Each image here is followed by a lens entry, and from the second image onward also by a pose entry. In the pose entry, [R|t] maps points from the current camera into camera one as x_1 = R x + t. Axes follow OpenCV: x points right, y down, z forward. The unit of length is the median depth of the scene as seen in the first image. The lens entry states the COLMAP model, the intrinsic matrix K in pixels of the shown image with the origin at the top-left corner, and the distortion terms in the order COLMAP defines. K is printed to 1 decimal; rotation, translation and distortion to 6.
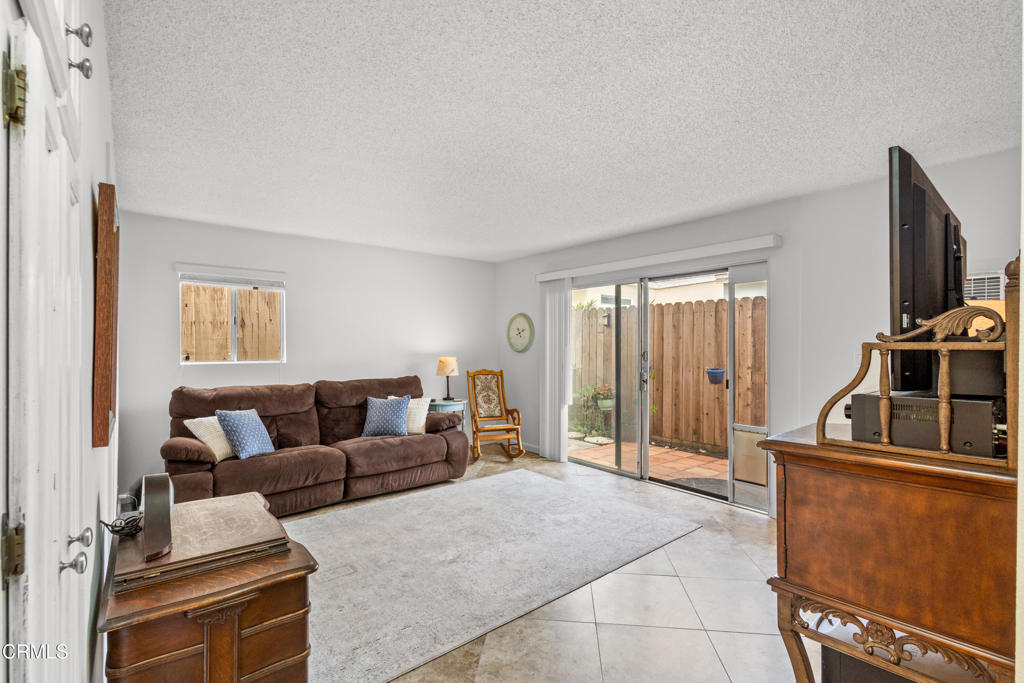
lens RADIAL K [[470.0, 0, 512.0], [0, 470.0, 341.5], [0, 0, 1]] dist [0.005190, 0.000310]
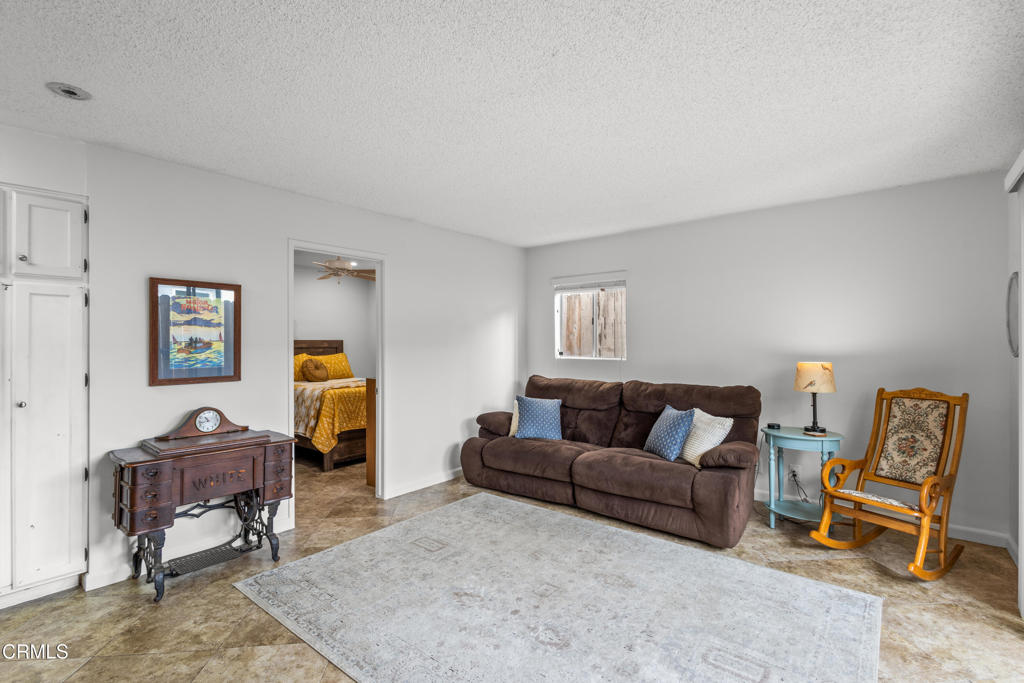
lens RADIAL K [[470.0, 0, 512.0], [0, 470.0, 341.5], [0, 0, 1]] dist [0.005190, 0.000310]
pose [[0.194049, -0.002865, -0.980988, 0.488072], [0.010055, 0.999949, -0.000931, 0.004442], [0.980940, -0.009683, 0.194068, 0.615700]]
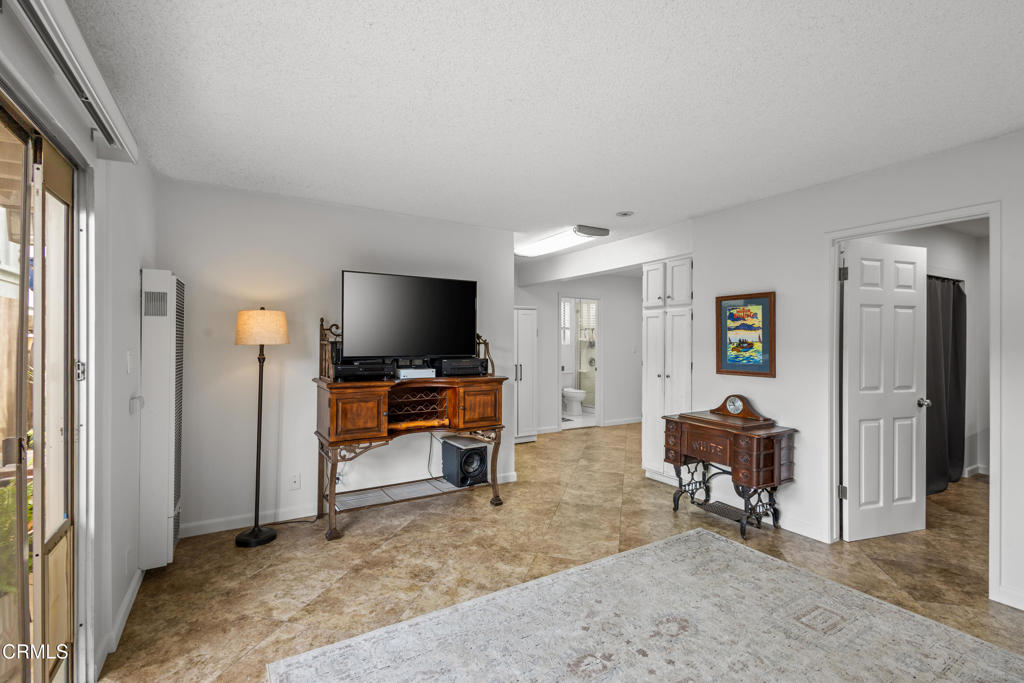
lens RADIAL K [[470.0, 0, 512.0], [0, 470.0, 341.5], [0, 0, 1]] dist [0.005190, 0.000310]
pose [[-0.988104, -0.003425, 0.153748, 0.022507], [-0.004682, 0.999959, -0.007813, 0.006252], [-0.153715, -0.008440, -0.988079, 1.203021]]
